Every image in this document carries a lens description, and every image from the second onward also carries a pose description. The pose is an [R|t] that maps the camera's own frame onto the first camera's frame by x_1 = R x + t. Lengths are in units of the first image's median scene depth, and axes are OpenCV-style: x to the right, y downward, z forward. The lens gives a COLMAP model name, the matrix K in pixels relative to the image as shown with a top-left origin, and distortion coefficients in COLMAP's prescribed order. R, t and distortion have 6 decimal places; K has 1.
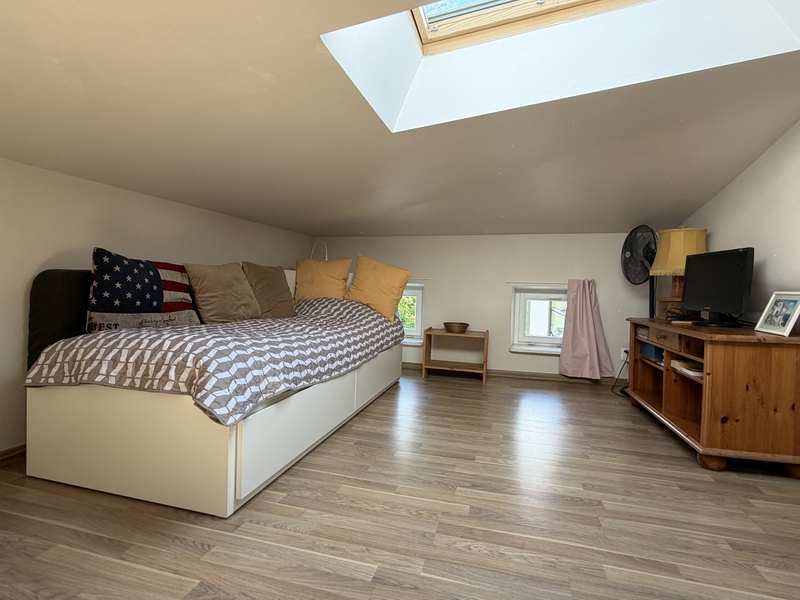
lens RADIAL K [[402.1, 0, 399.7], [0, 402.1, 299.2], [0, 0, 1]] dist [0.003618, 0.000714]
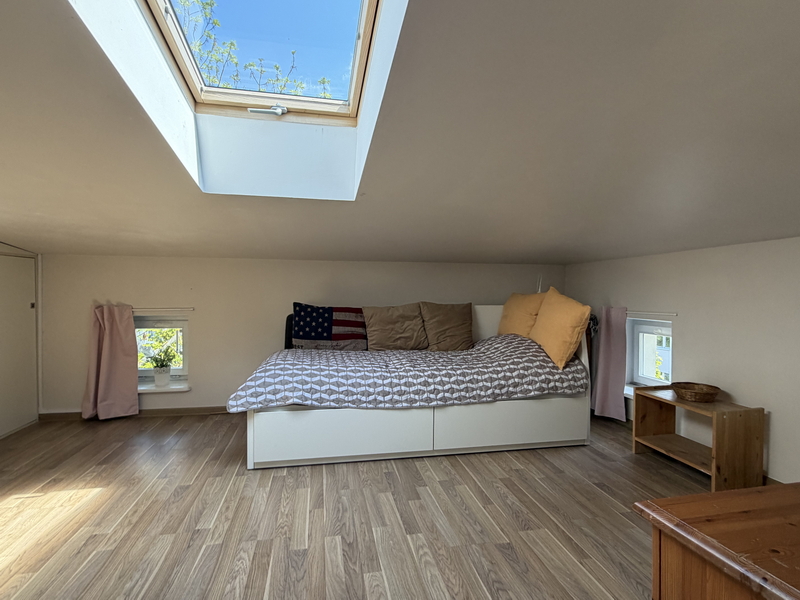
lens RADIAL K [[402.1, 0, 401.6], [0, 402.1, 298.3], [0, 0, 1]] dist [0.003618, 0.000714]
pose [[0.456781, -0.014090, -0.889468, 1.005536], [-0.022820, 0.999360, -0.027550, -0.101450], [0.889287, 0.032882, 0.456167, 0.573490]]
